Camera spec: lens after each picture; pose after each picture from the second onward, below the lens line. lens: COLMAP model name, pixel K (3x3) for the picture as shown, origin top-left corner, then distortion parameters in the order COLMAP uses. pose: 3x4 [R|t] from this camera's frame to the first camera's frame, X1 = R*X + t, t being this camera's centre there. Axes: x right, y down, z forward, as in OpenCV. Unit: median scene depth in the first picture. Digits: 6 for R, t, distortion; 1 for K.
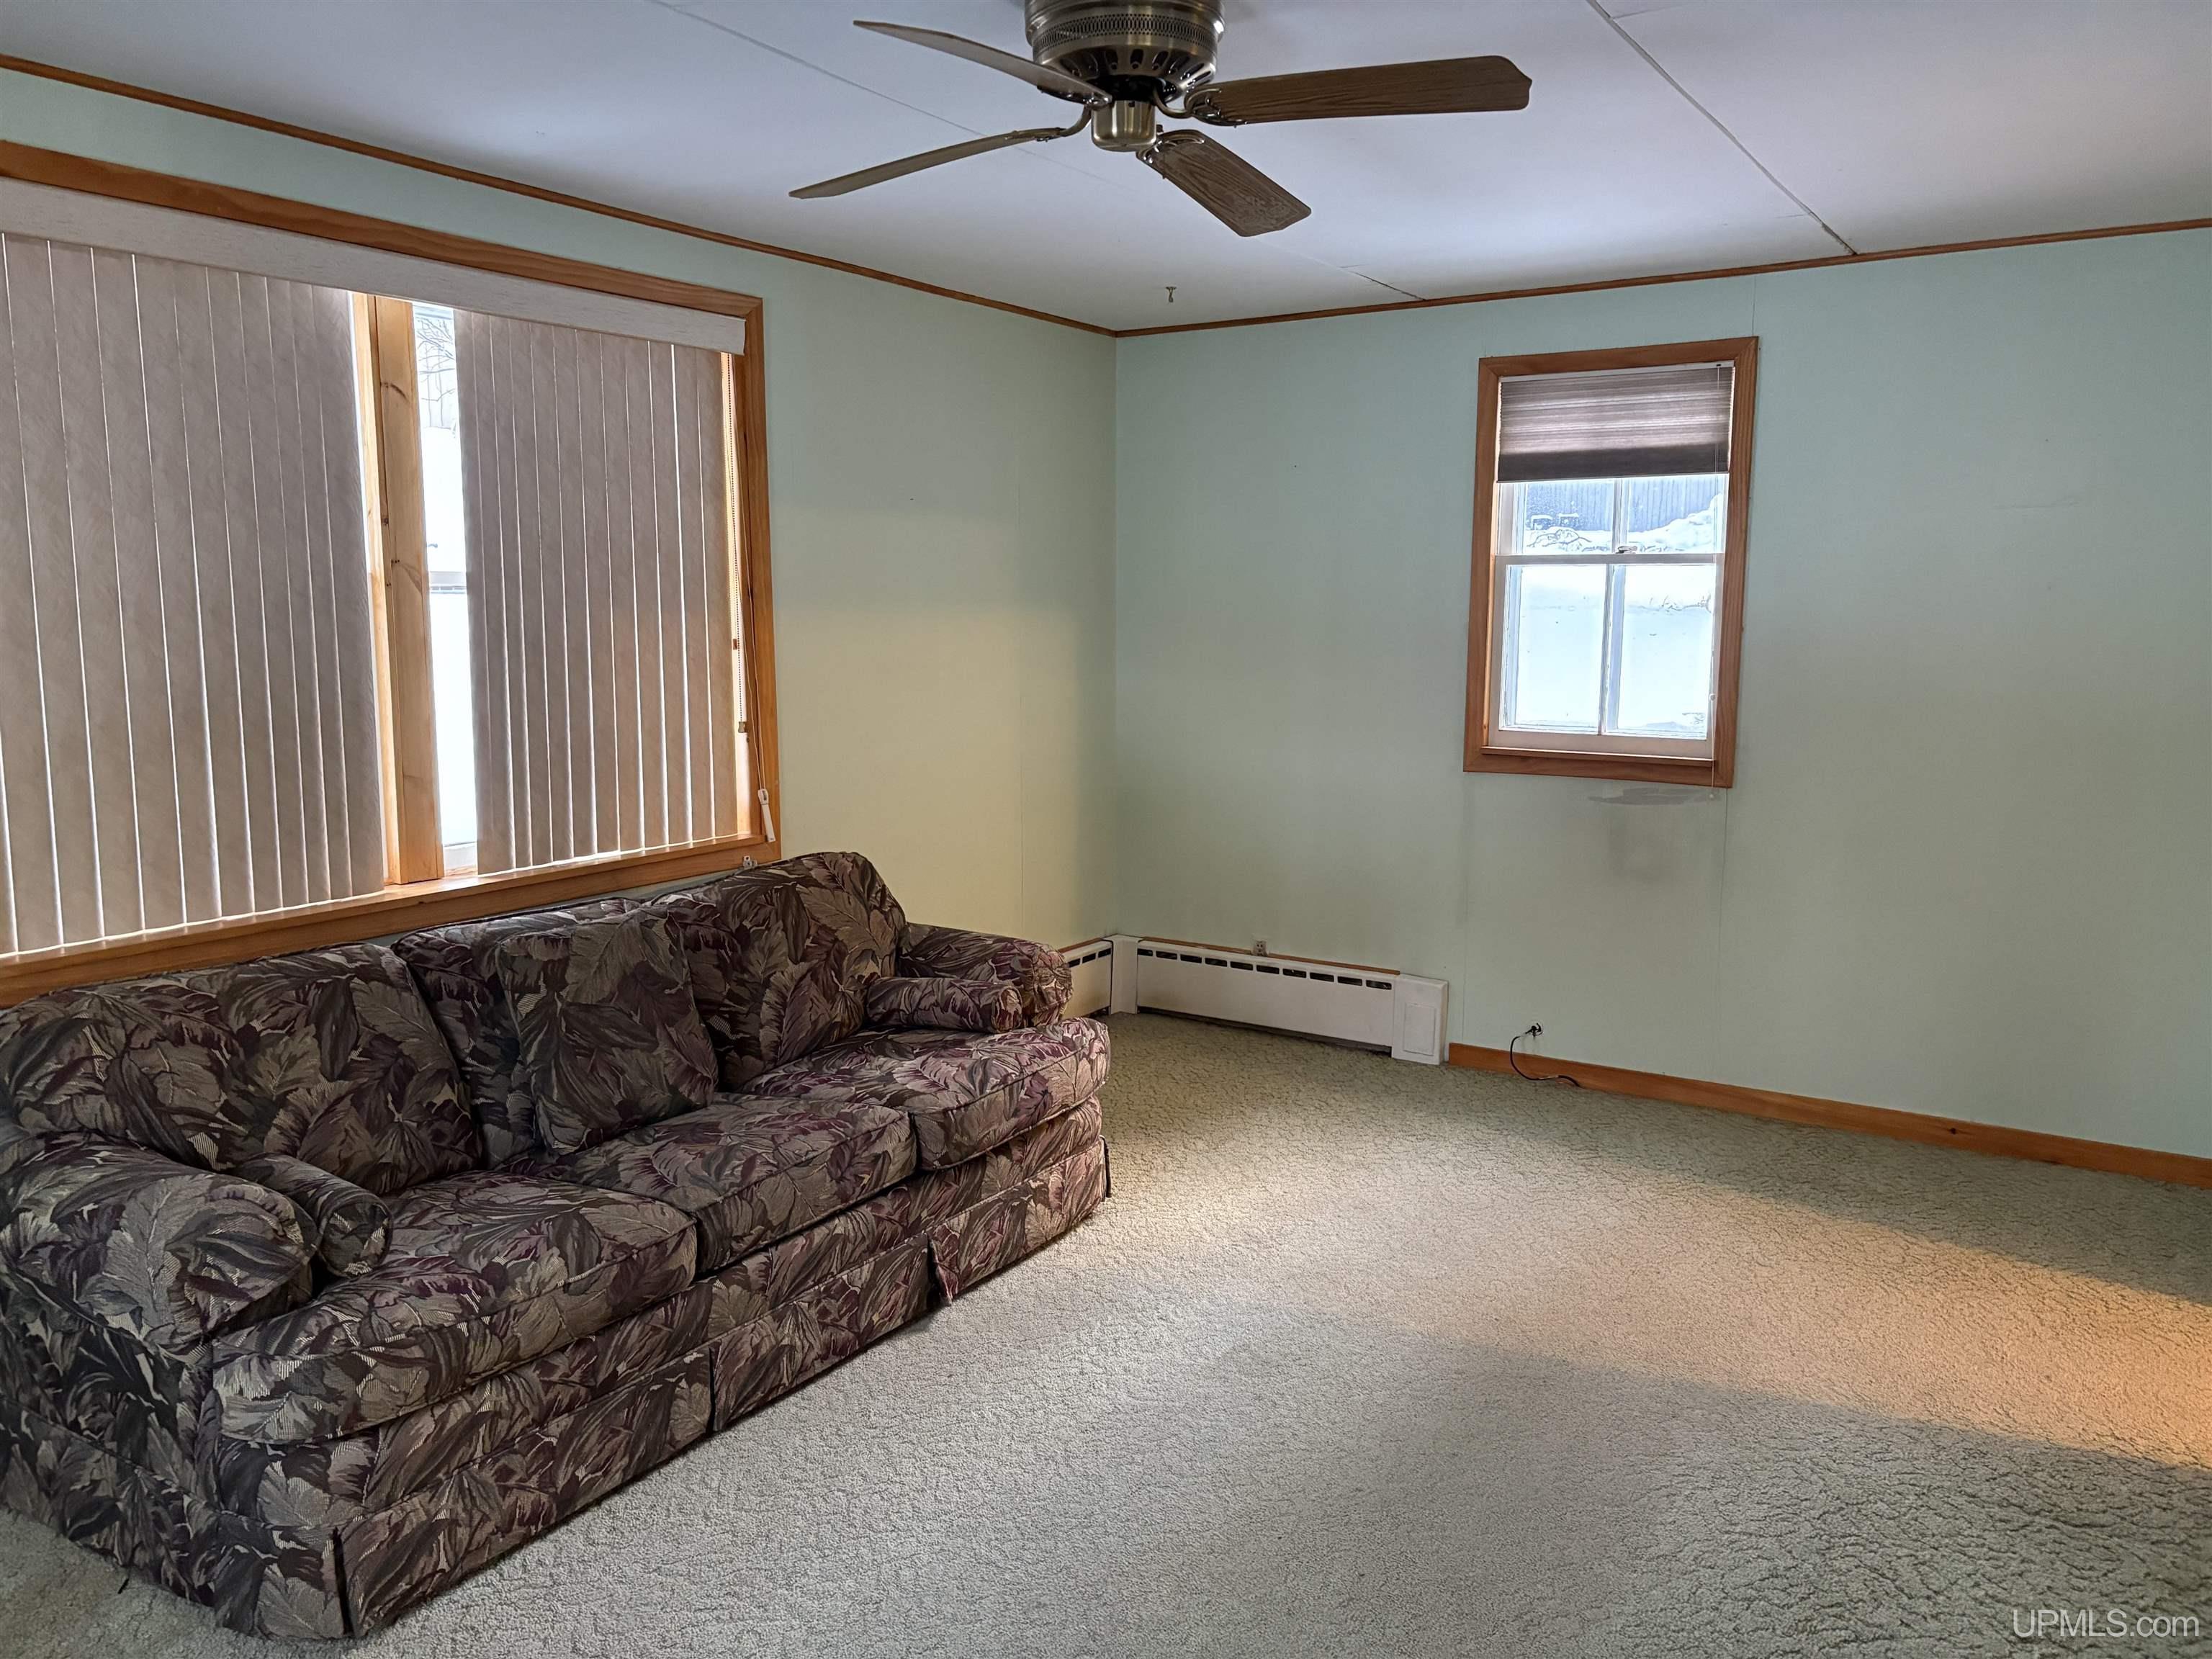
lens RADIAL K [[1633.6, 0, 1106.0], [0, 1633.6, 829.5], [0, 0, 1]] dist [0.004877, 0.003821]
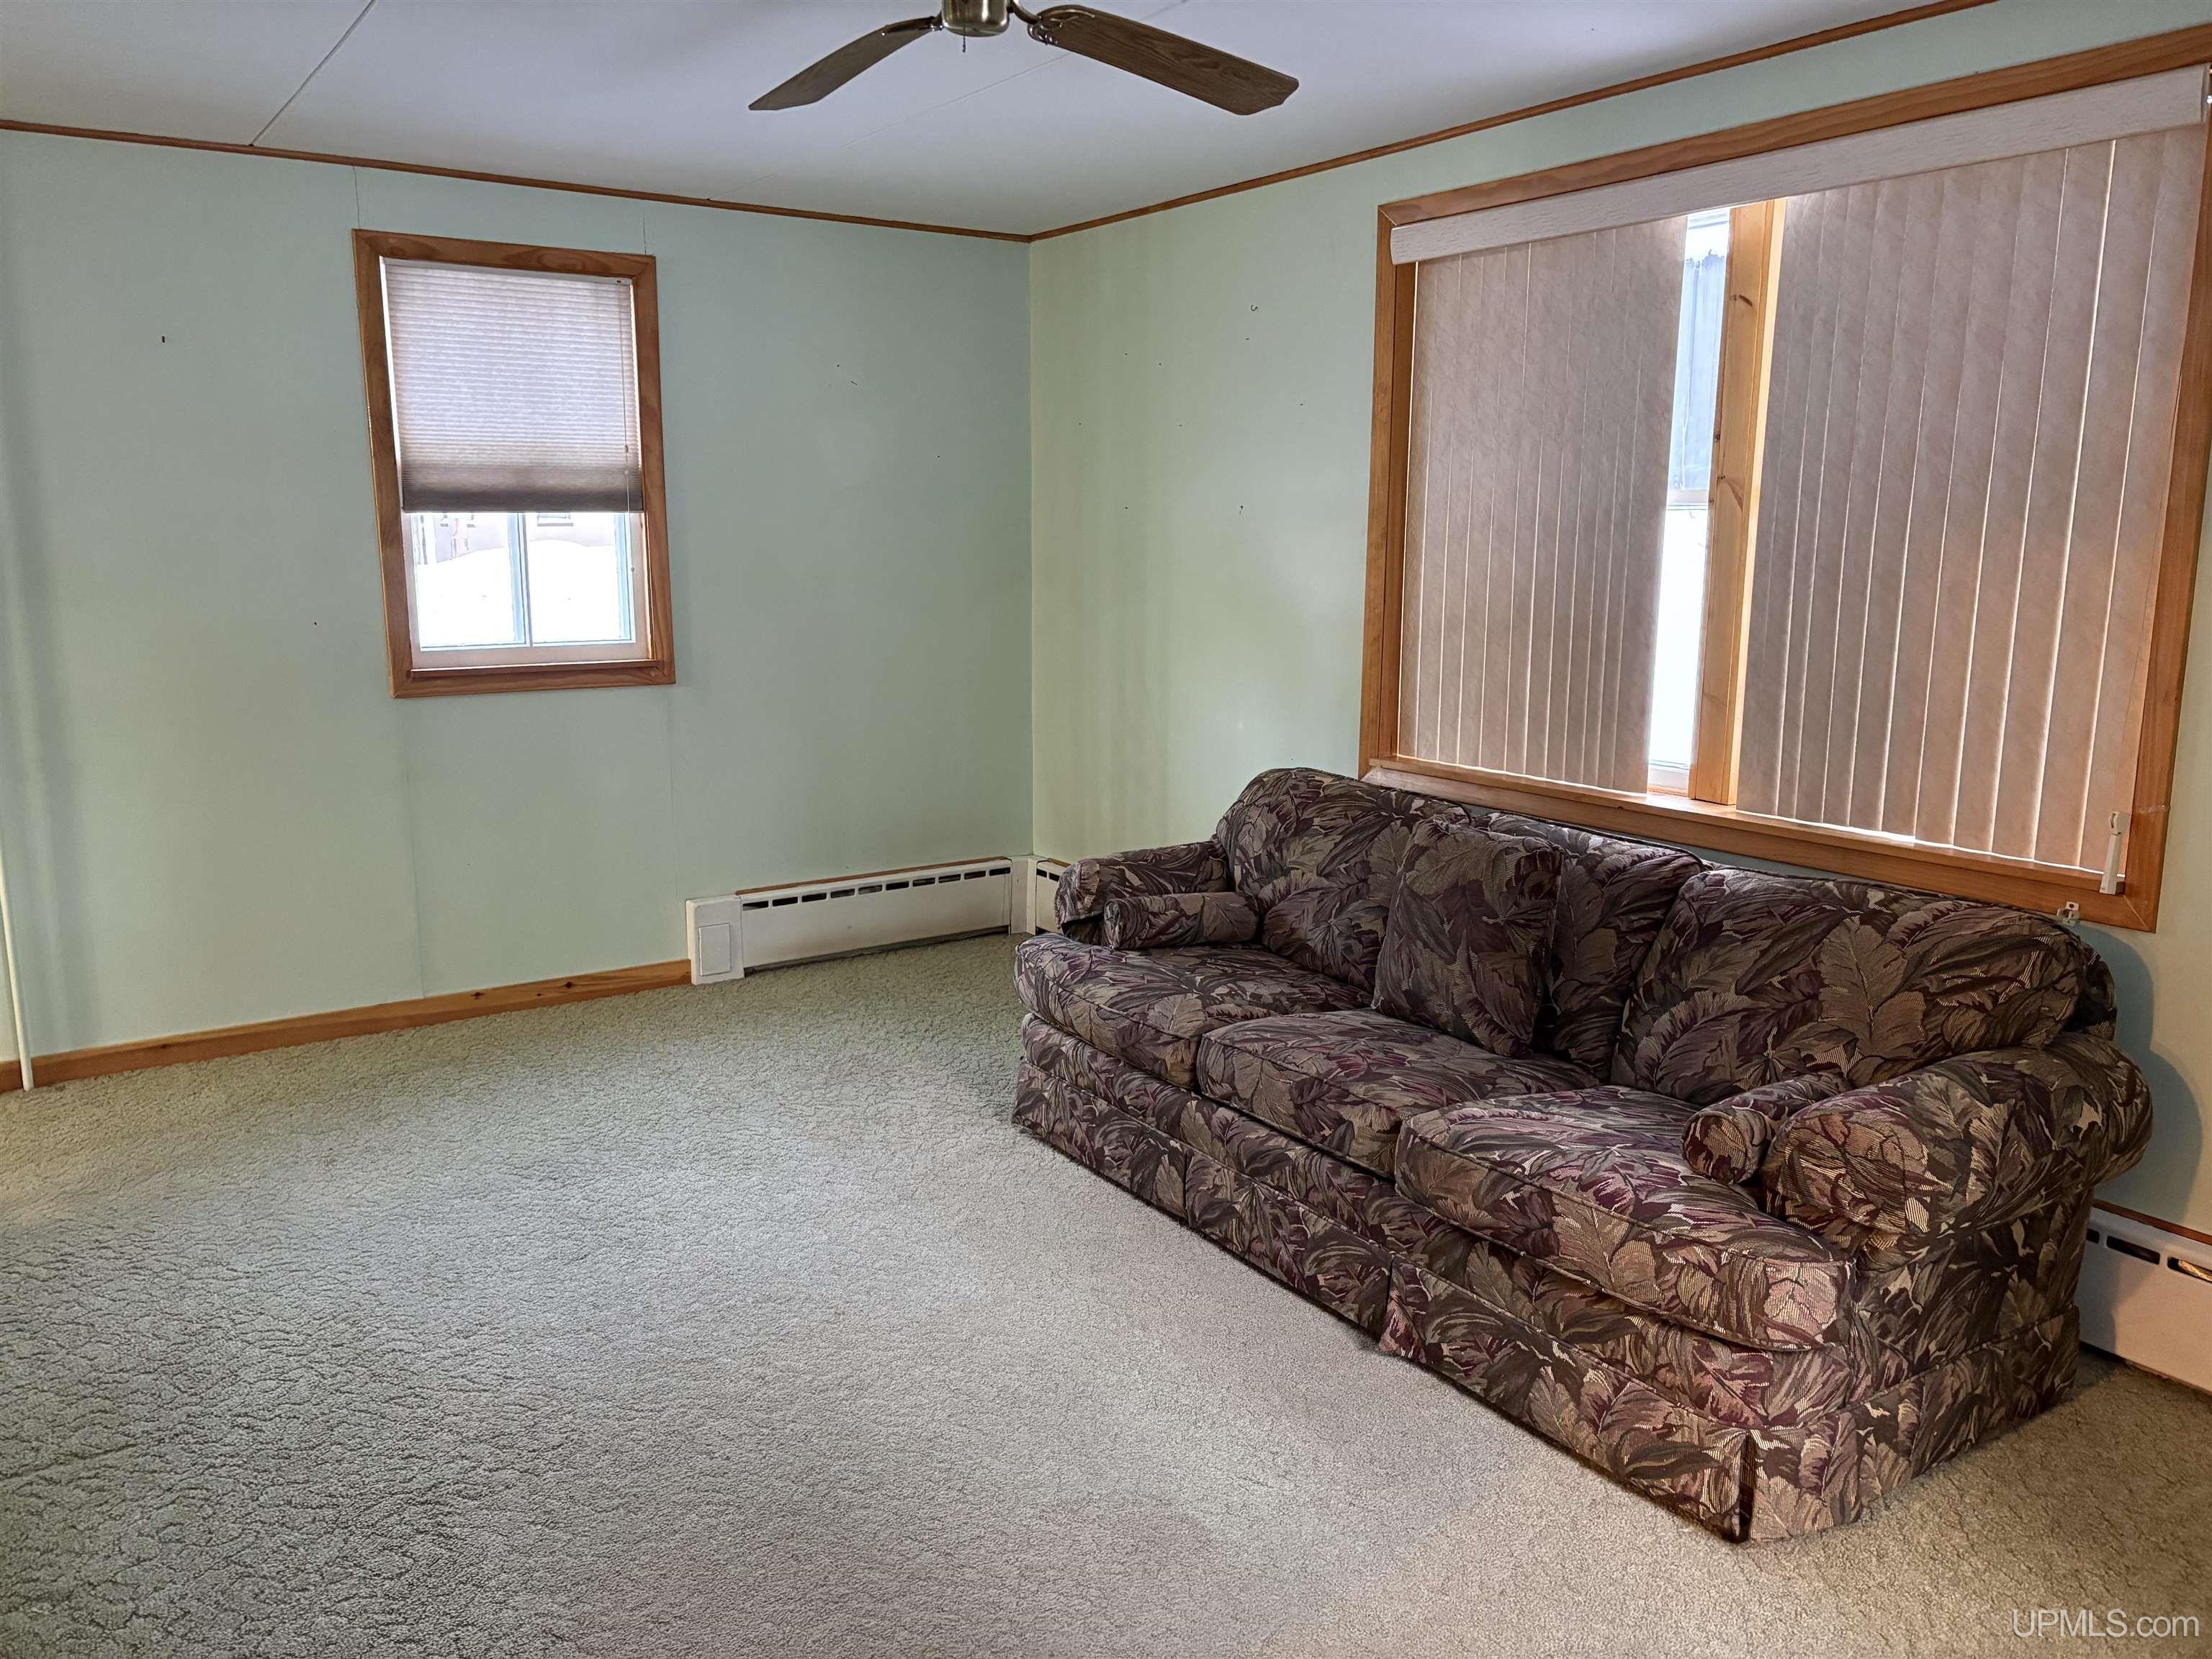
lens RADIAL K [[1633.6, 0, 1106.0], [0, 1633.6, 829.5], [0, 0, 1]] dist [0.004877, 0.003821]
pose [[-0.392354, 0.168584, -0.904233, 0.714809], [-0.135335, 0.961781, 0.238036, -0.158376], [0.909804, 0.215769, -0.354544, 1.161547]]
